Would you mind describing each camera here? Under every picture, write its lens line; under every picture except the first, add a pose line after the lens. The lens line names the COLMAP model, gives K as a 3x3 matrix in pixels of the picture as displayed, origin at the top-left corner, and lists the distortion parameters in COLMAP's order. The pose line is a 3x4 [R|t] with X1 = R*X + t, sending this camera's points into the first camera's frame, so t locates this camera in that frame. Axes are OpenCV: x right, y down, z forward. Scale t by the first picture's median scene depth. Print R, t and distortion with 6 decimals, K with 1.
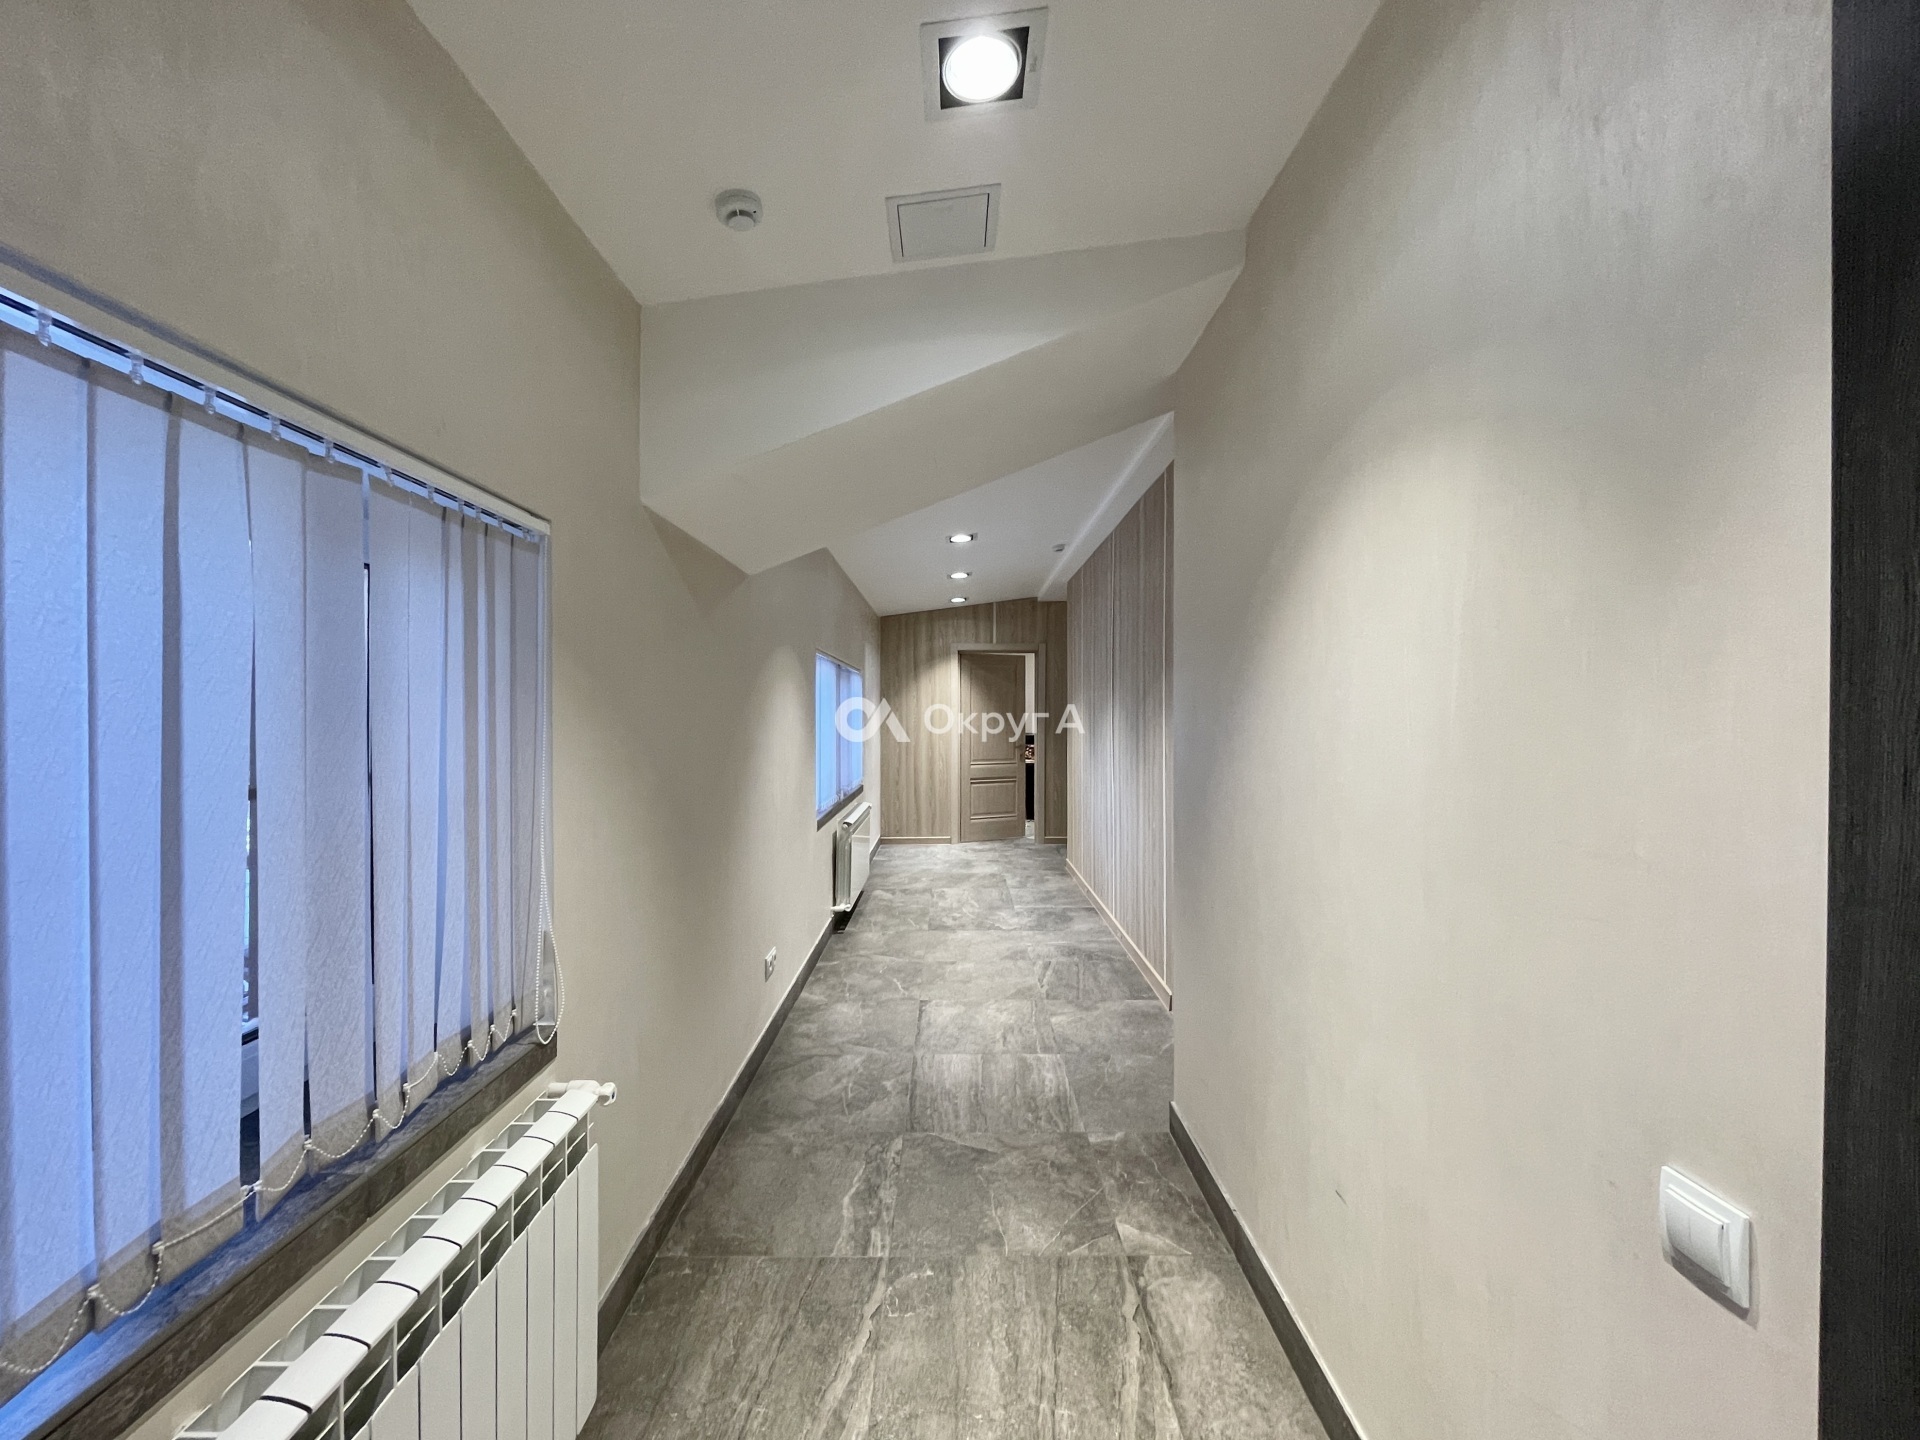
lens RADIAL K [[777.4, 0, 960.0], [0, 777.4, 720.0], [0, 0, 1]] dist [-0.001525, 0.000238]
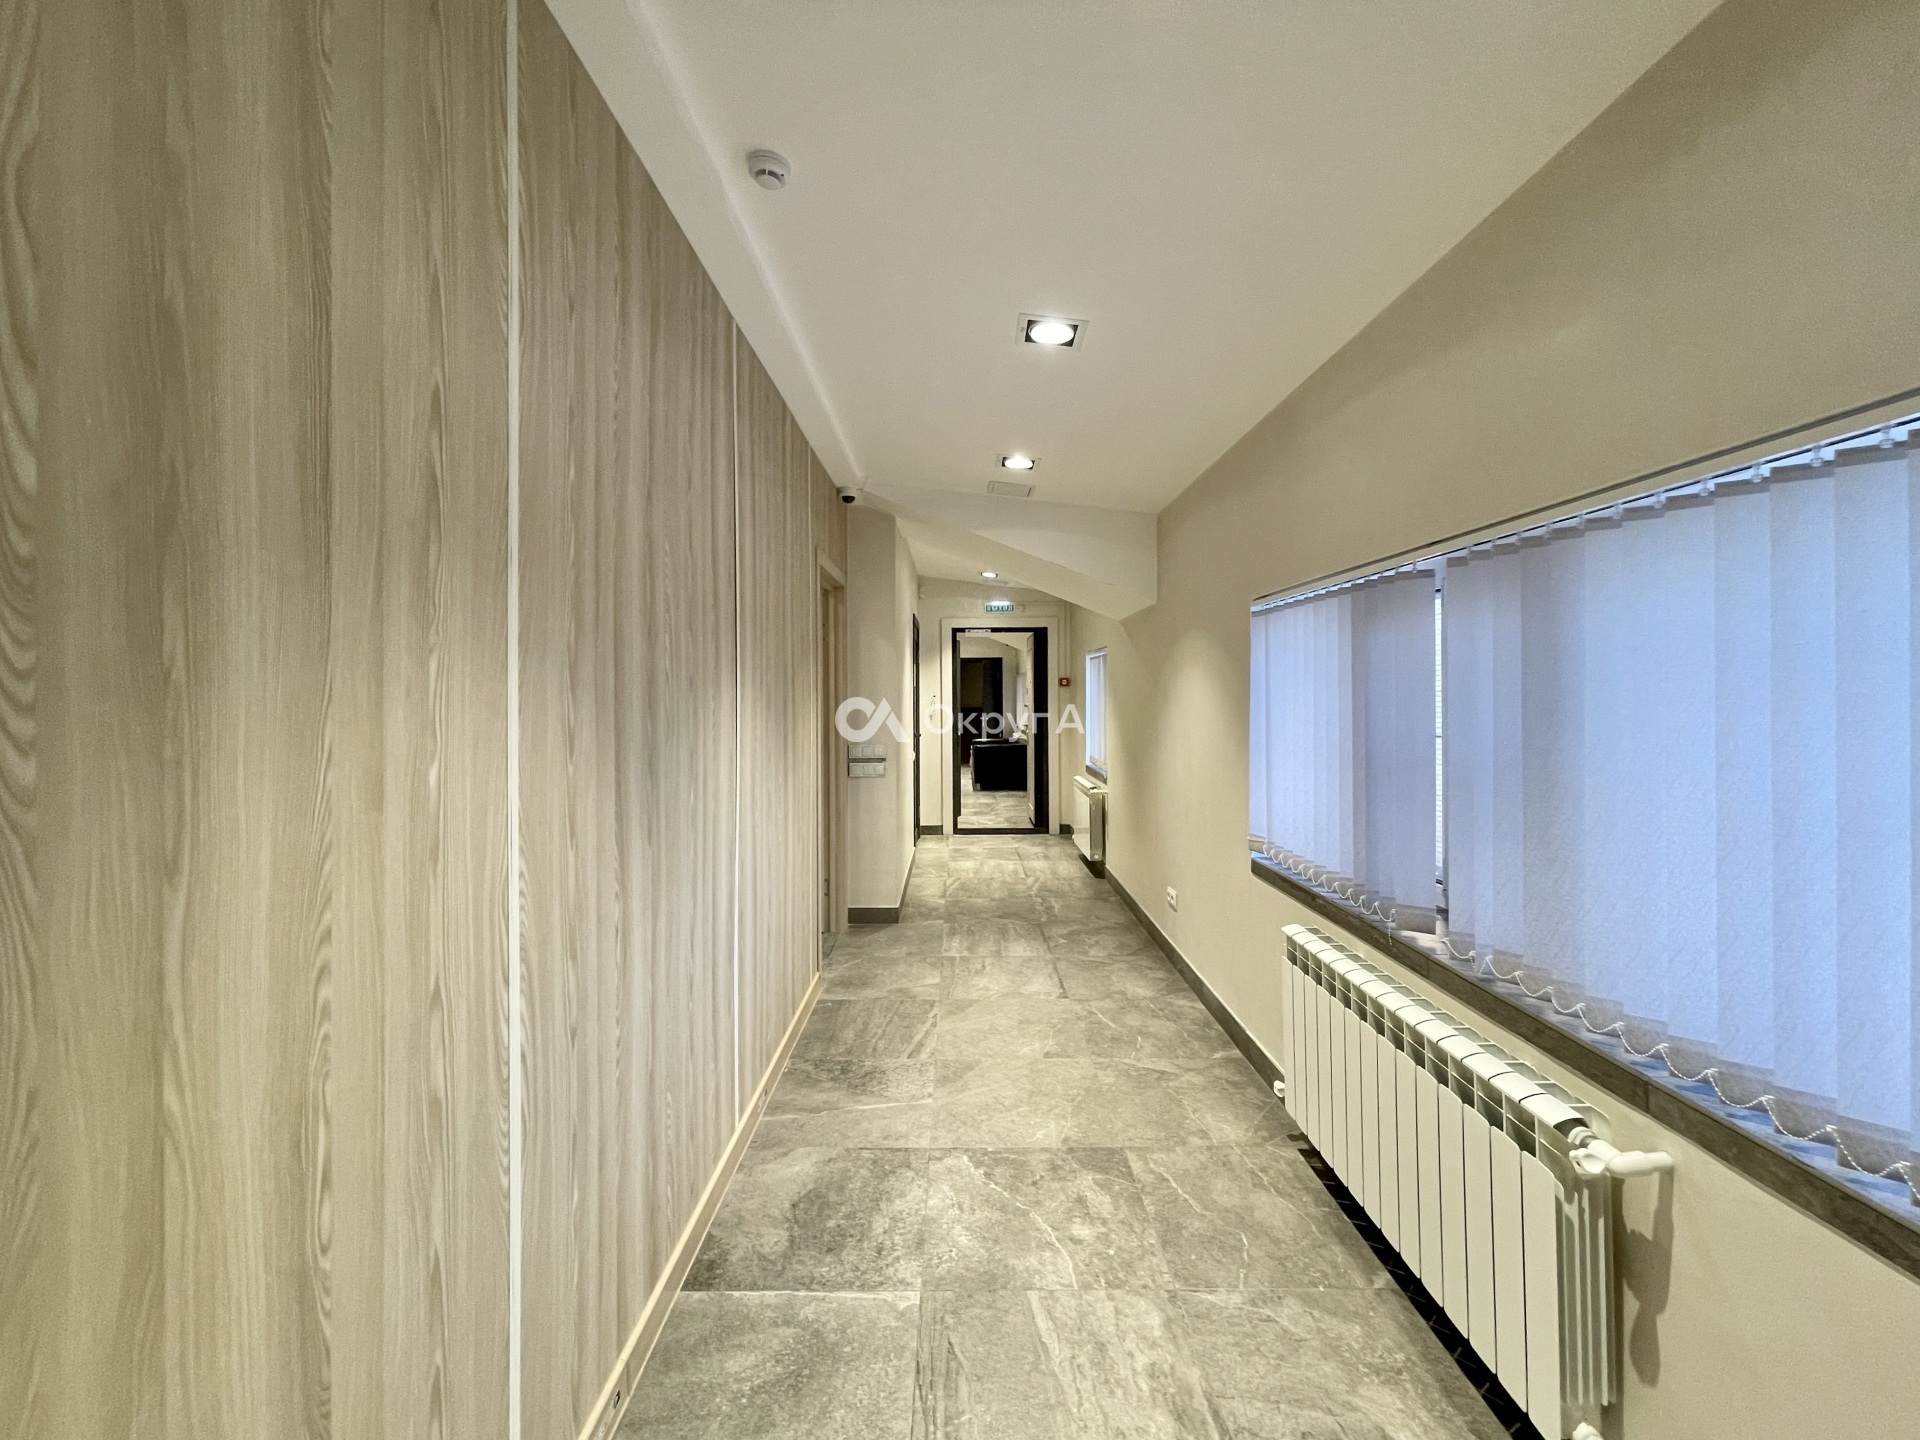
lens RADIAL K [[777.4, 0, 960.0], [0, 777.4, 720.0], [0, 0, 1]] dist [-0.001525, 0.000238]
pose [[-0.999937, 0.007893, 0.007940, 0.068957], [0.008216, 0.999106, 0.041467, -0.020929], [-0.007606, 0.041530, -0.999108, 1.861060]]
